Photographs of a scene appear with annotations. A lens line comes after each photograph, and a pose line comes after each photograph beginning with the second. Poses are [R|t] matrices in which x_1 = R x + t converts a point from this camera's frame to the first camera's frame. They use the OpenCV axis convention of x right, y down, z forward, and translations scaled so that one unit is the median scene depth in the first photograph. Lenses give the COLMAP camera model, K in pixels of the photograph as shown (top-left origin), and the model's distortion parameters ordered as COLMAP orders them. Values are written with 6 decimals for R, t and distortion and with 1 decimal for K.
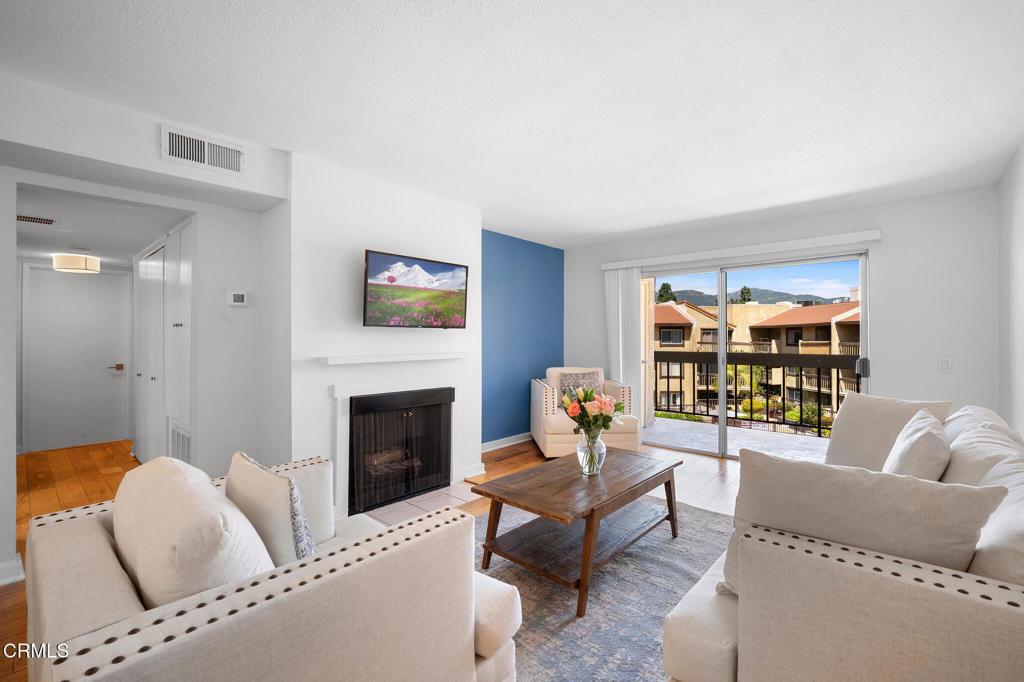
lens RADIAL K [[444.3, 0, 514.8], [0, 444.3, 340.8], [0, 0, 1]] dist [0.000158, 0.000162]
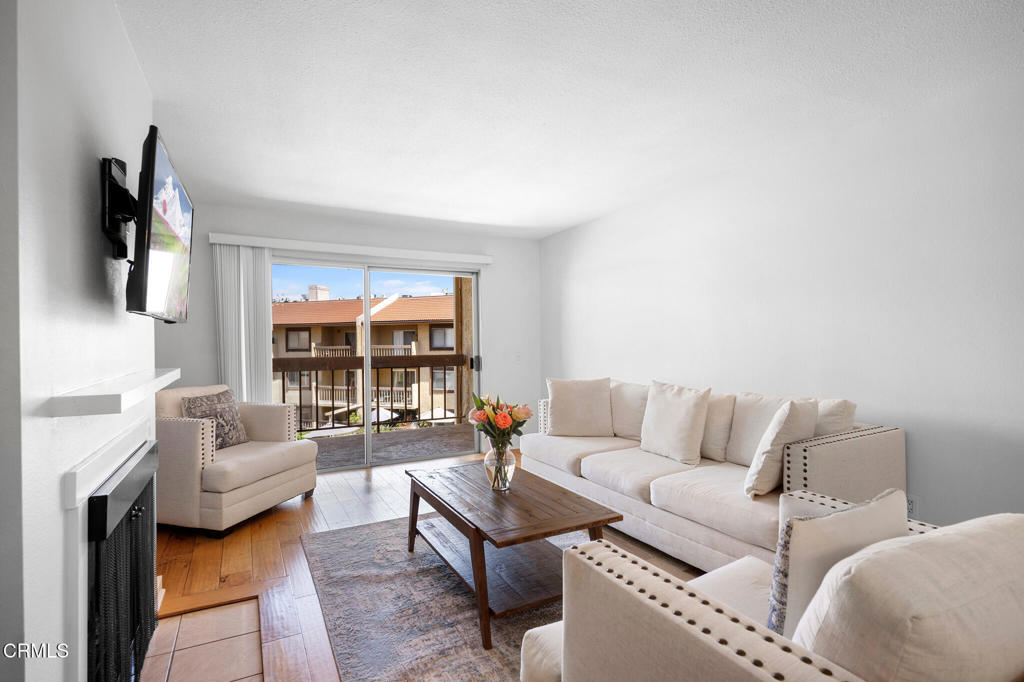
lens RADIAL K [[503.0, 0, 512.0], [0, 503.0, 341.0], [0, 0, 1]] dist [0.000118, 0.000012]
pose [[0.362476, -0.001593, 0.931992, -0.496988], [0.010054, 0.999947, -0.002201, -0.000852], [-0.931939, 0.010168, 0.362472, 0.396603]]
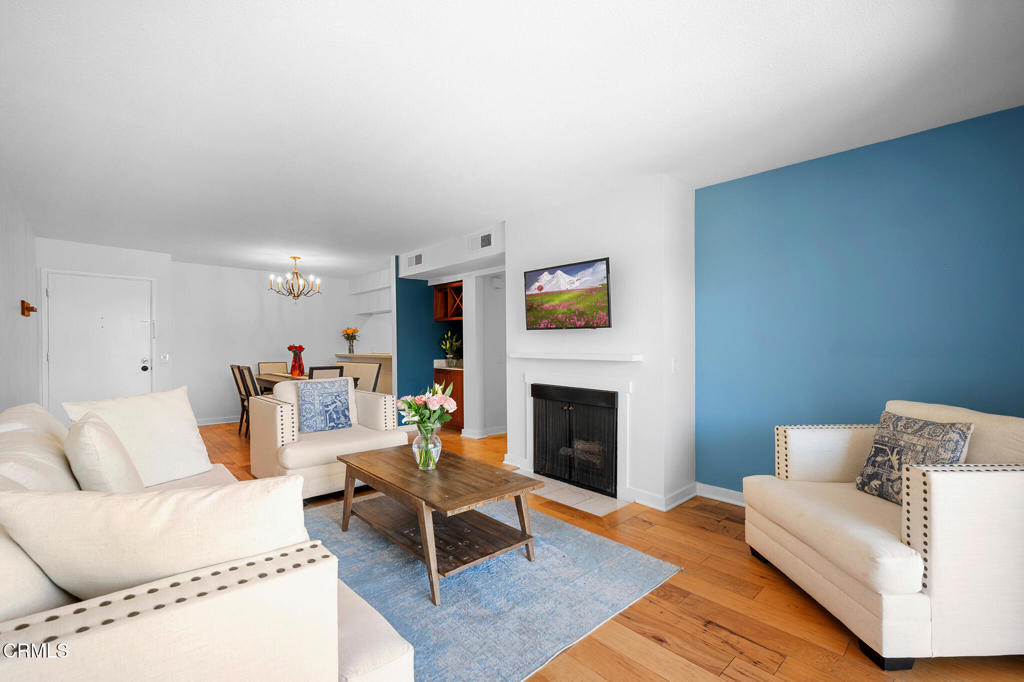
lens RADIAL K [[444.3, 0, 514.8], [0, 444.3, 340.8], [0, 0, 1]] dist [0.000158, 0.000162]
pose [[-0.115930, -0.010566, -0.993201, 0.726915], [-0.012395, 0.999881, -0.009190, 0.009593], [0.993180, 0.011246, -0.116047, 0.855004]]
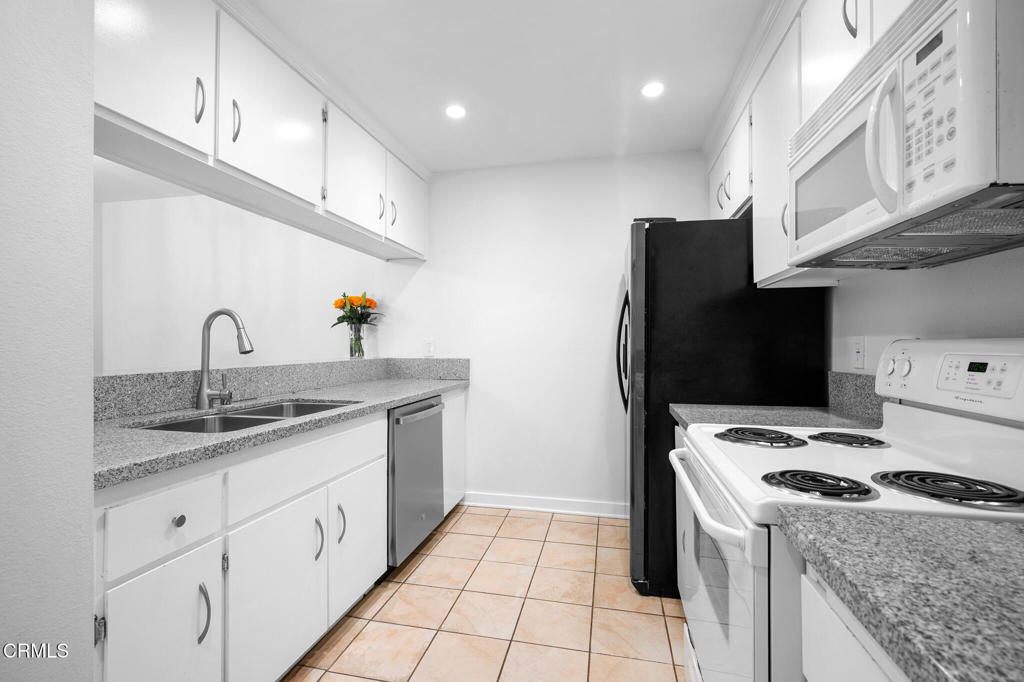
lens RADIAL K [[449.9, 0, 517.5], [0, 449.9, 336.8], [0, 0, 1]] dist [-0.000012, -0.000221]
pose [[-0.873222, -0.008113, -0.487256, -1.038797], [-0.007308, 0.999967, -0.003554, 0.021435], [0.487269, 0.000458, -0.873252, 0.727031]]
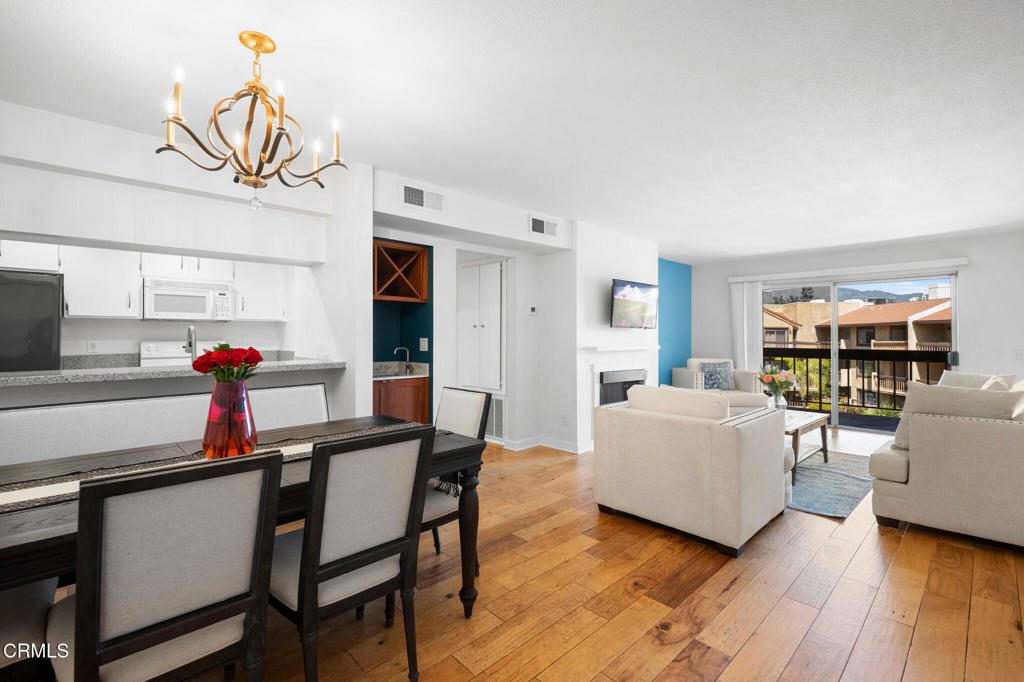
lens RADIAL K [[449.9, 0, 517.5], [0, 449.9, 336.8], [0, 0, 1]] dist [-0.000012, -0.000221]
pose [[0.995701, 0.004800, -0.092499, -0.400296], [-0.005284, 0.999974, -0.004992, 0.008383], [0.092472, 0.005459, 0.995700, -0.472783]]
